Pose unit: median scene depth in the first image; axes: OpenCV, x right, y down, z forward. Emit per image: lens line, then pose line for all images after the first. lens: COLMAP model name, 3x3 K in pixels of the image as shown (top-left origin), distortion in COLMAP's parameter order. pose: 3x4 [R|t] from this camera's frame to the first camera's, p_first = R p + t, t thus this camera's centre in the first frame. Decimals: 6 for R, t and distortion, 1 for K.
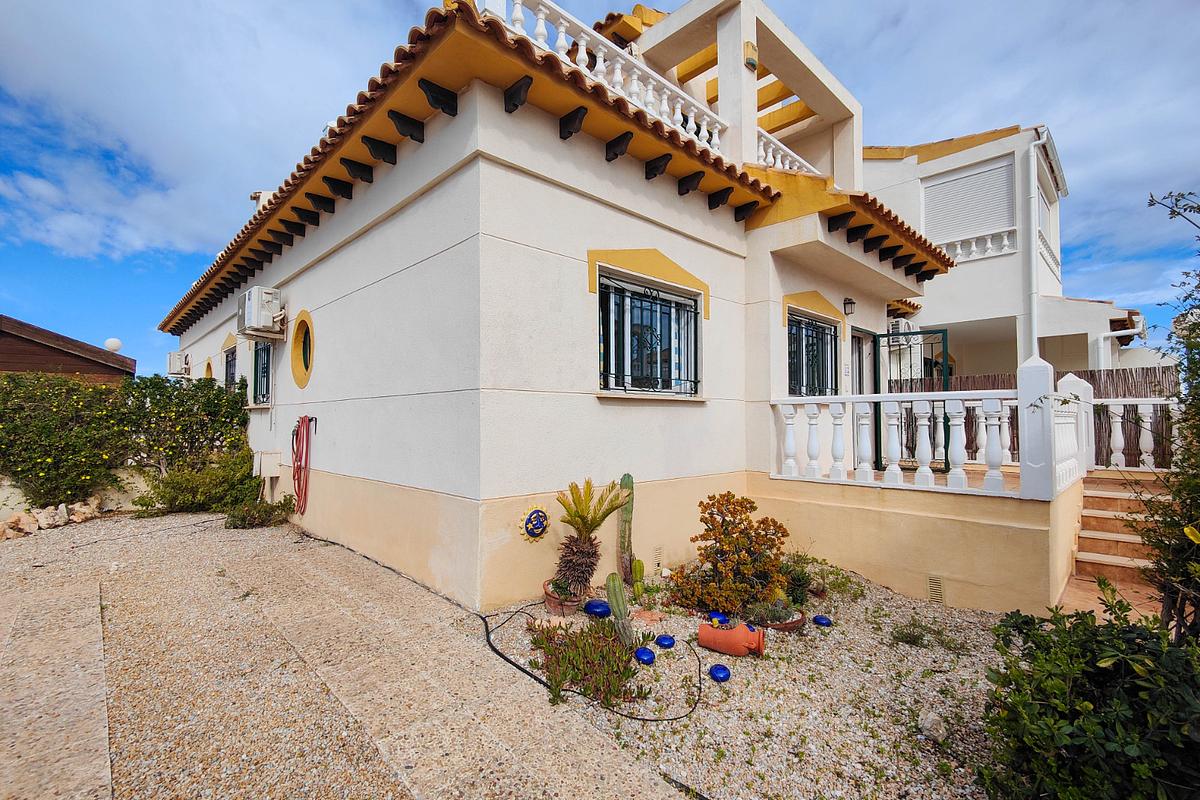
lens RADIAL K [[547.1, 0, 603.9], [0, 547.1, 404.9], [0, 0, 1]] dist [0.001615, -0.004670]
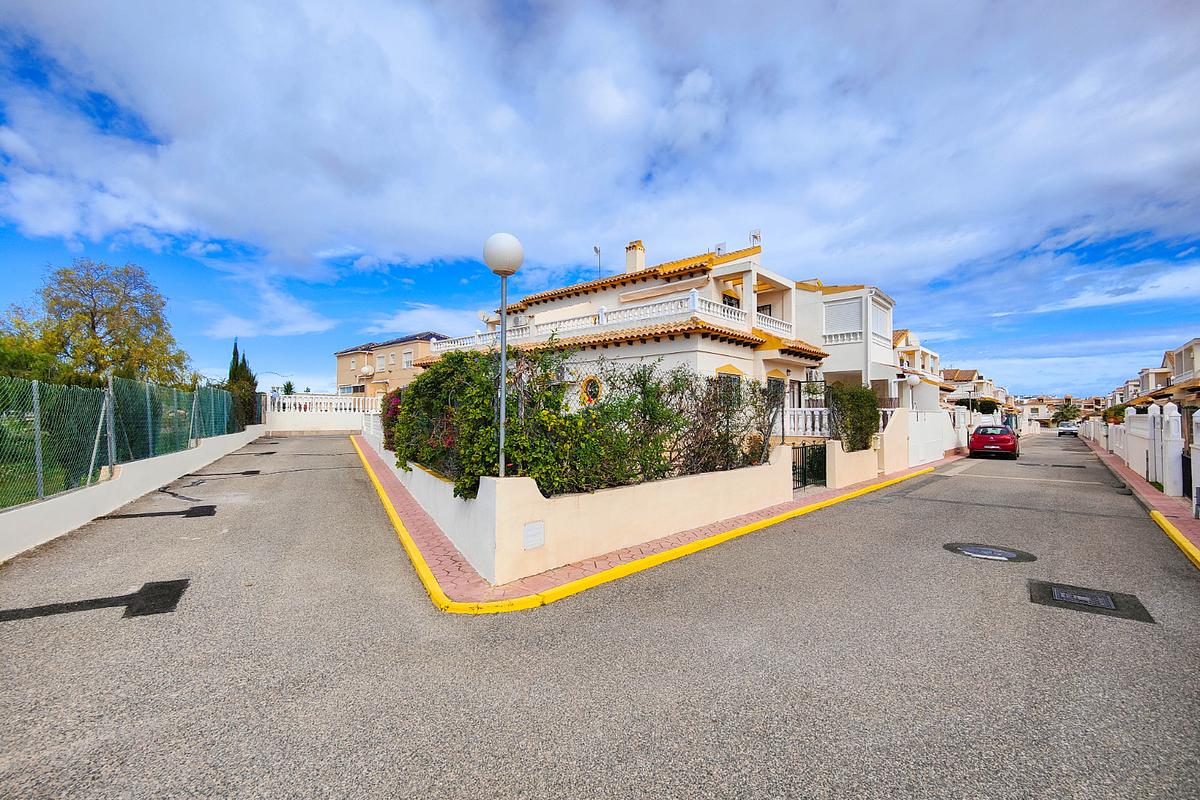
lens RADIAL K [[547.1, 0, 603.9], [0, 547.1, 404.9], [0, 0, 1]] dist [0.001615, -0.004670]
pose [[0.996676, 0.001585, 0.081455, -0.563639], [-0.001967, 0.999987, 0.004610, -0.033263], [-0.081446, -0.004755, 0.996666, -1.340547]]
